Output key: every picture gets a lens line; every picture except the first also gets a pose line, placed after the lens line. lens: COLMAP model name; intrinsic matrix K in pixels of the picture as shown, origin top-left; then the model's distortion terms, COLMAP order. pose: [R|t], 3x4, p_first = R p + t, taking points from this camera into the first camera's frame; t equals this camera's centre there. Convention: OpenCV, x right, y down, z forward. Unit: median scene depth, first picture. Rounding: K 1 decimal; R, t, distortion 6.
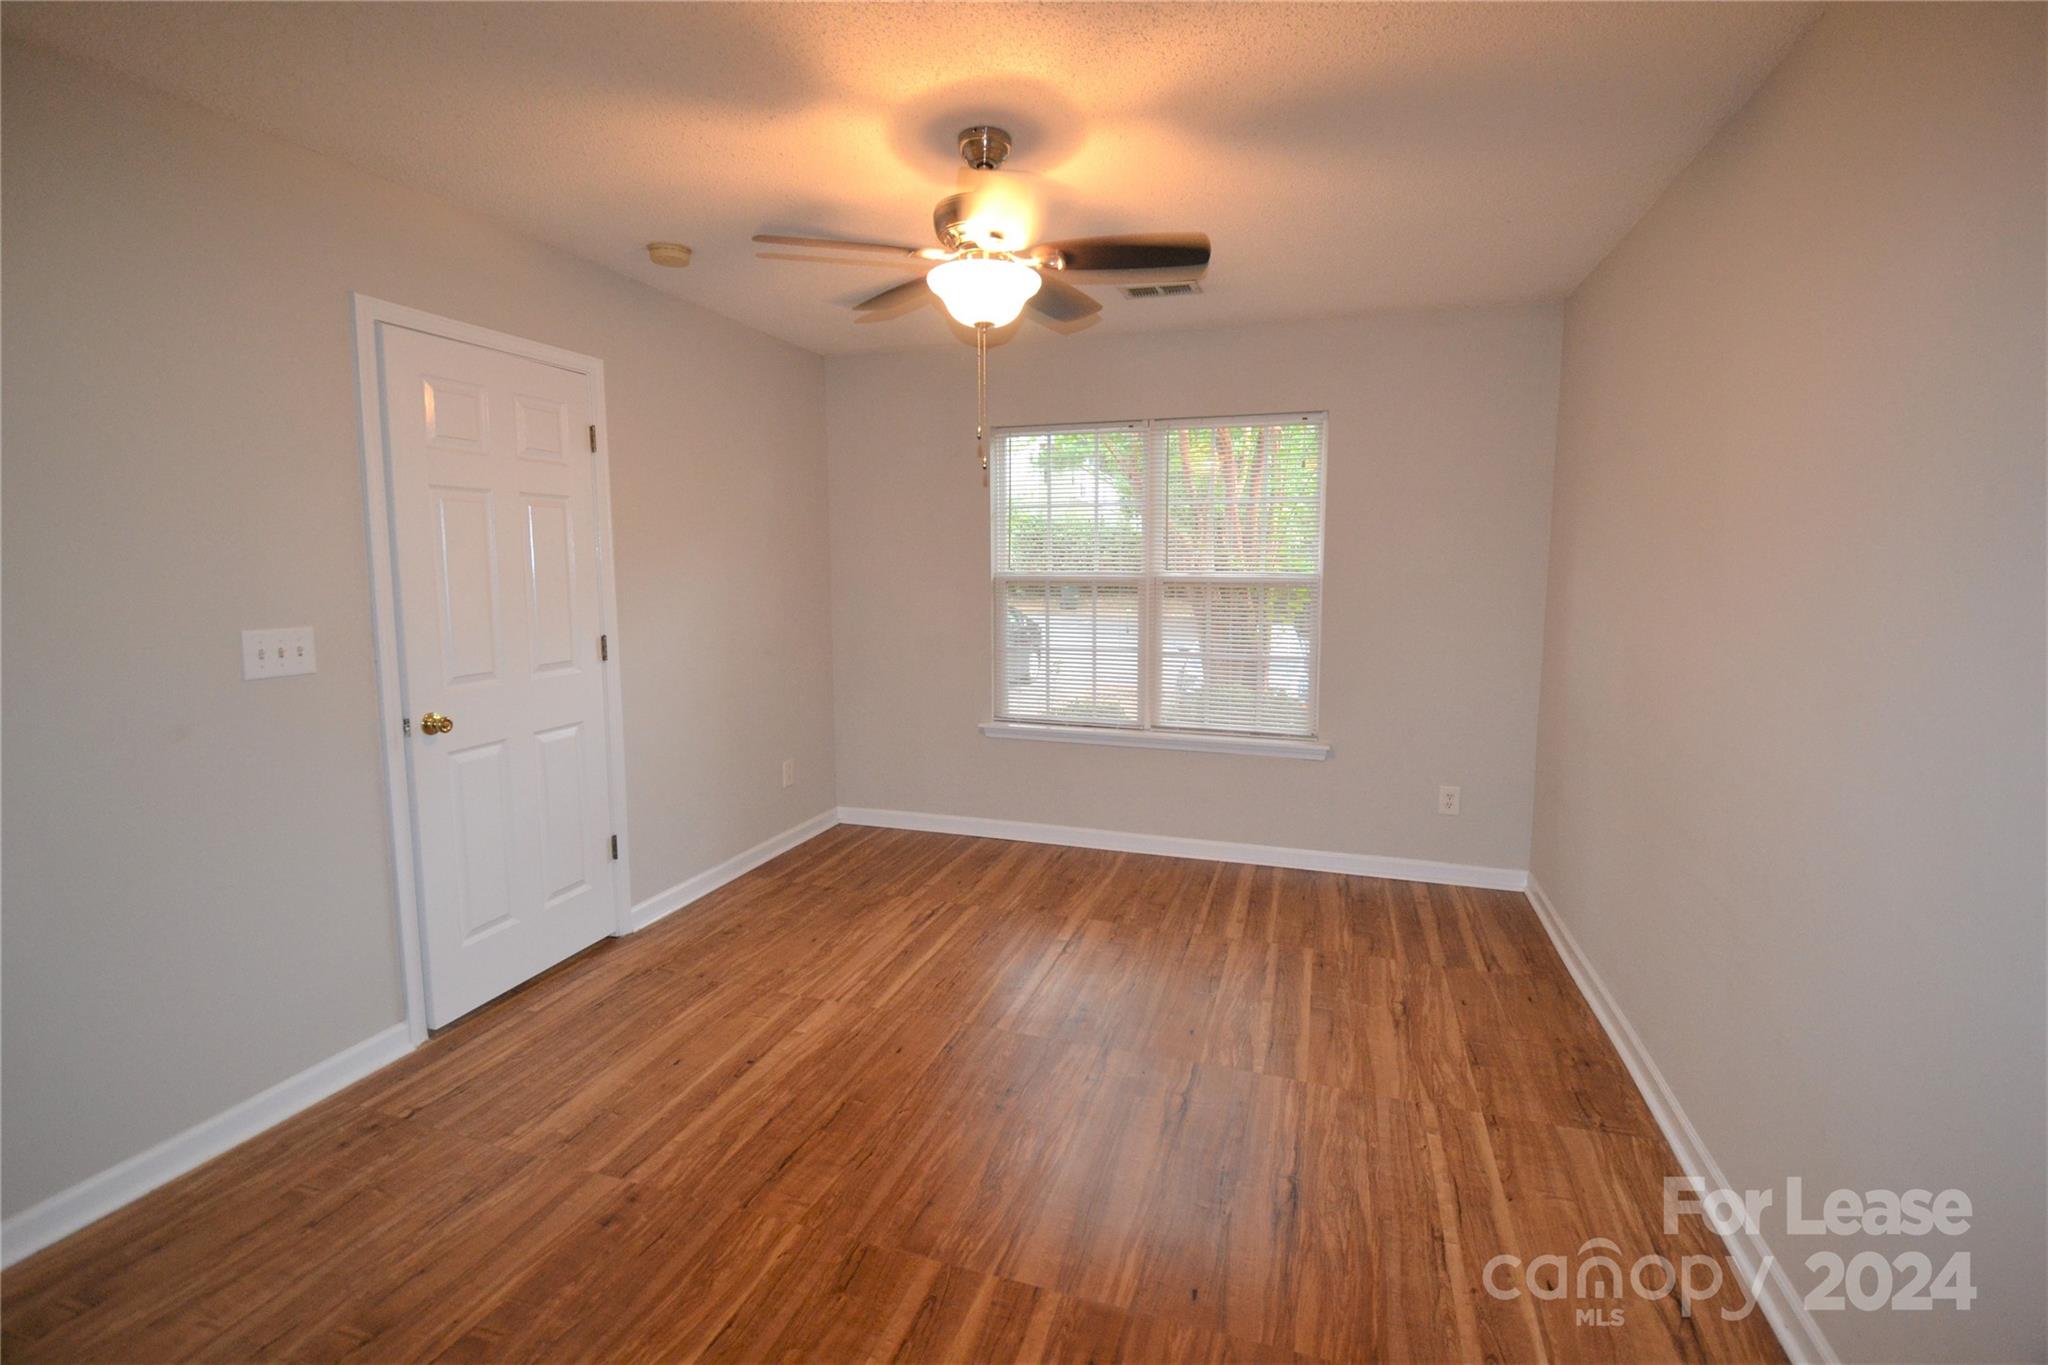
lens RADIAL K [[911.3, 0, 1027.8], [0, 911.3, 658.5], [0, 0, 1]] dist [0.025511, -0.030965]
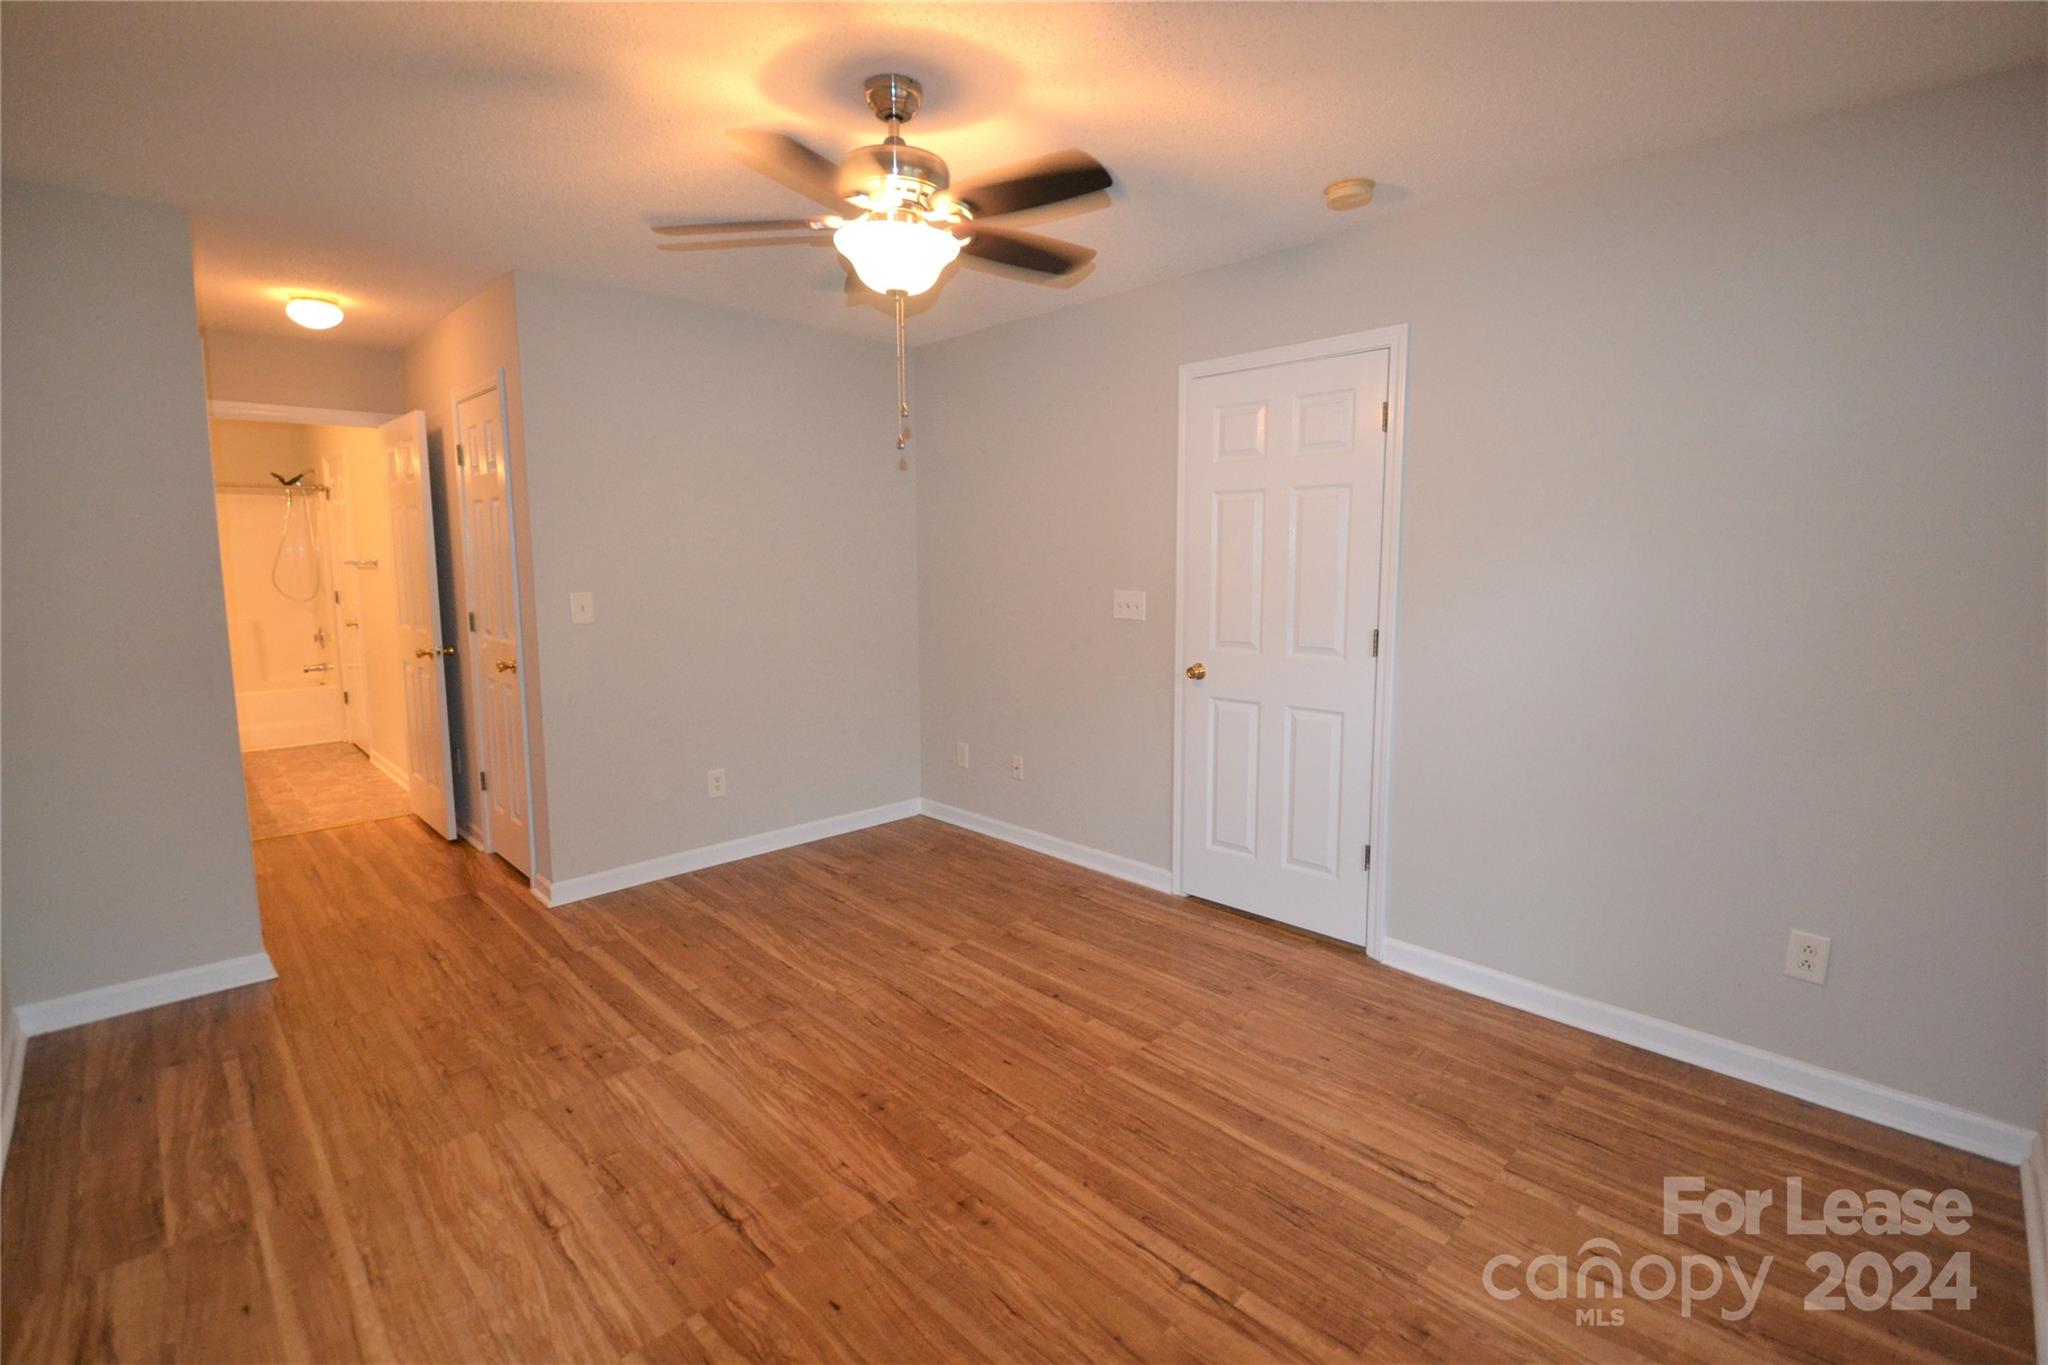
lens RADIAL K [[911.3, 0, 1027.8], [0, 911.3, 658.5], [0, 0, 1]] dist [0.025511, -0.030965]
pose [[-0.458705, 0.102106, -0.882703, 0.657007], [-0.094437, 0.982148, 0.162685, -0.144279], [0.883556, 0.157984, -0.440873, 1.391850]]
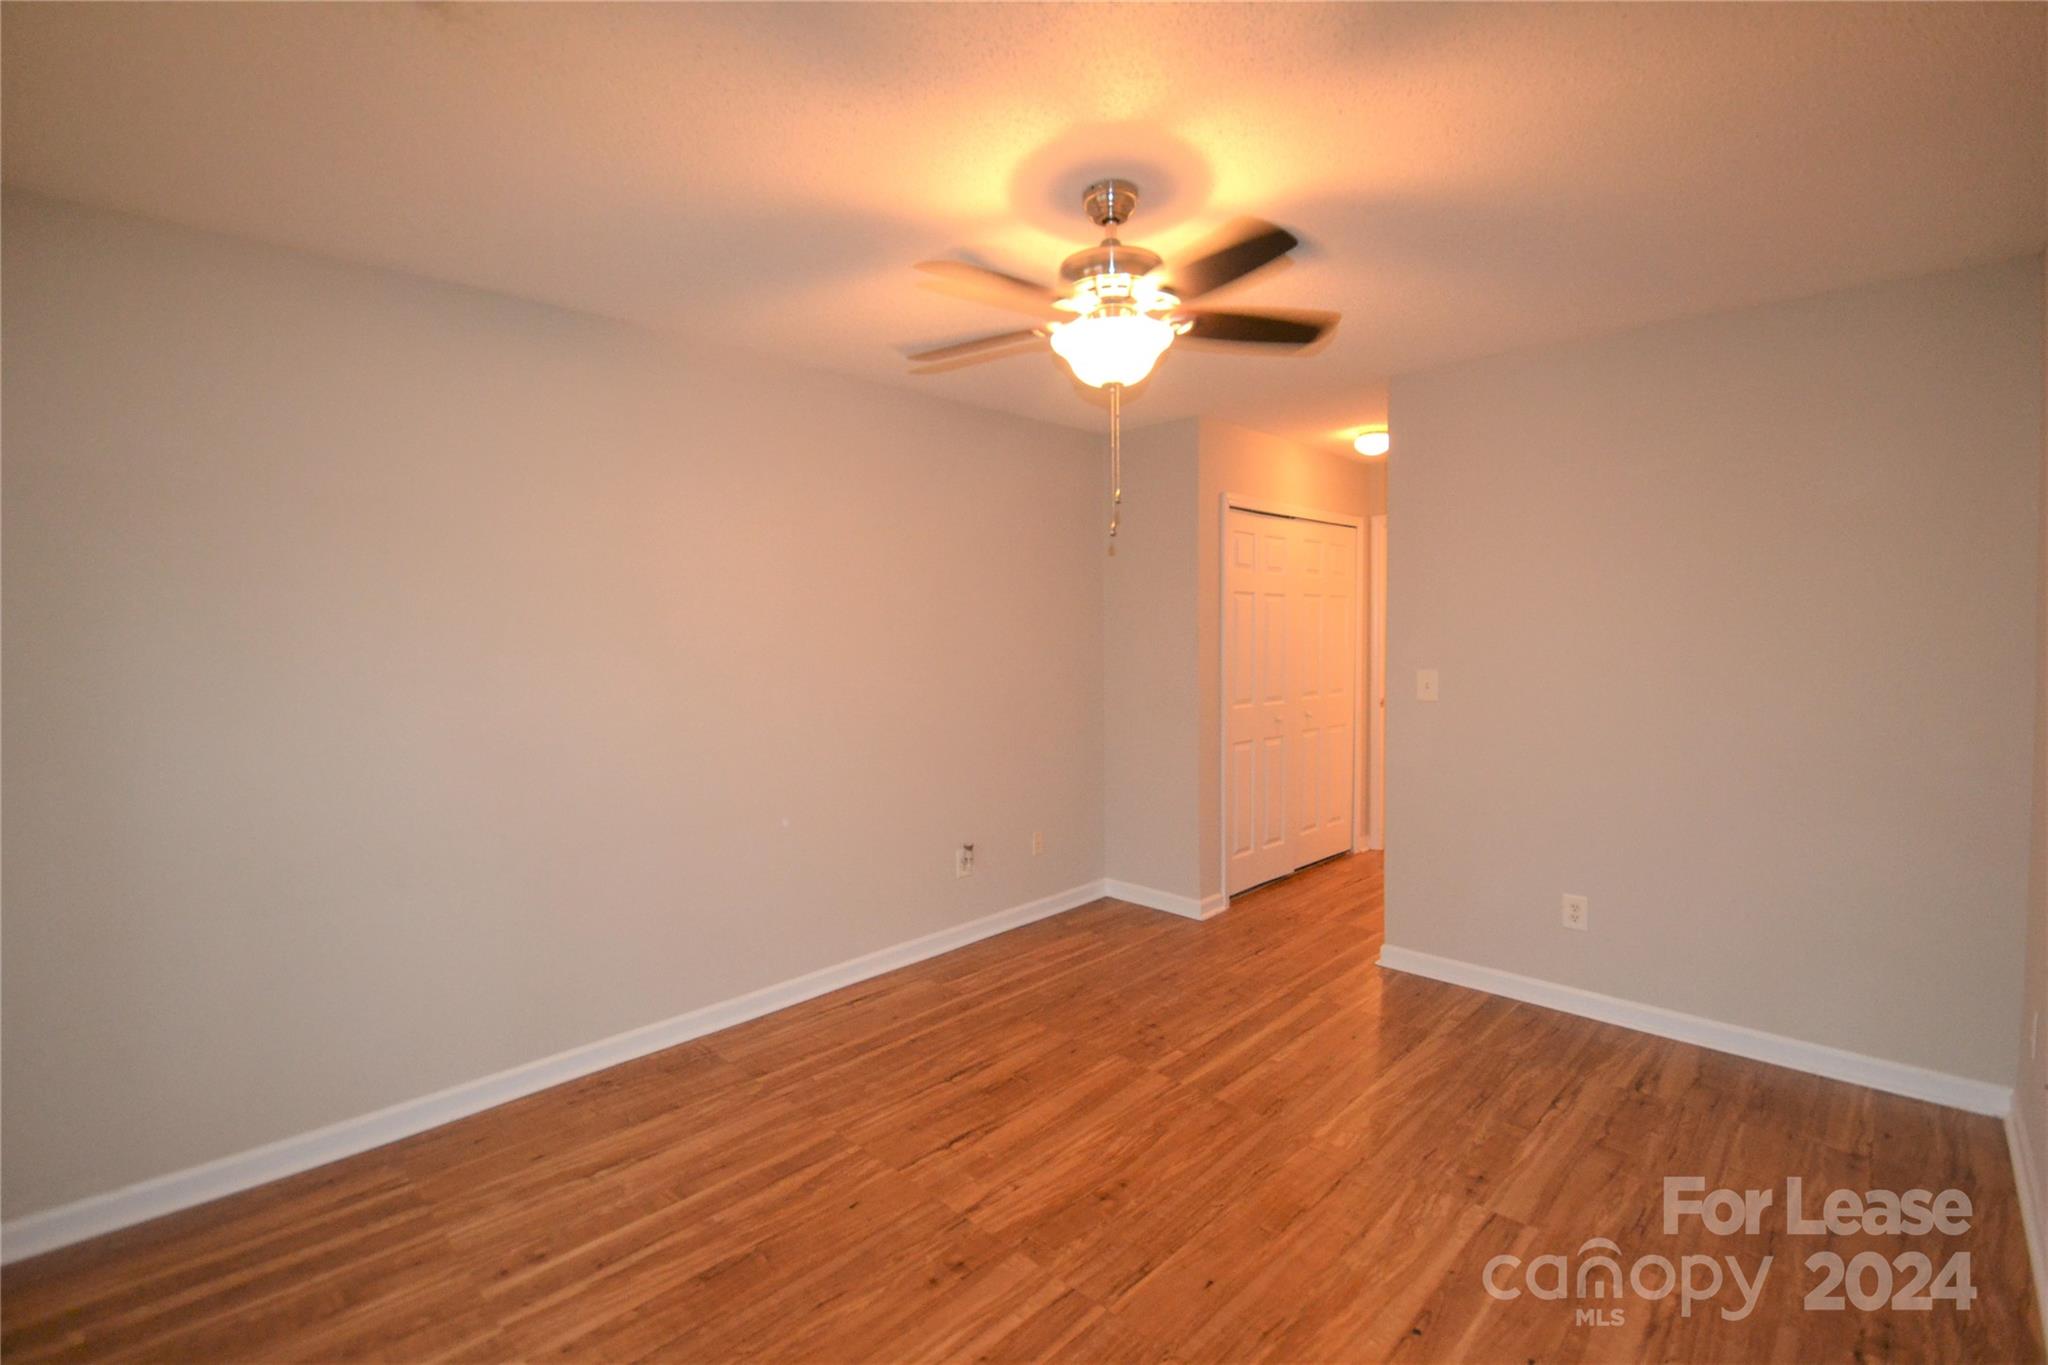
lens RADIAL K [[911.3, 0, 1027.8], [0, 911.3, 658.5], [0, 0, 1]] dist [0.025511, -0.030965]
pose [[-0.898952, -0.007415, 0.437985, -0.336993], [0.055198, 0.989969, 0.130052, -0.187381], [-0.434556, 0.141087, -0.889525, 1.682662]]
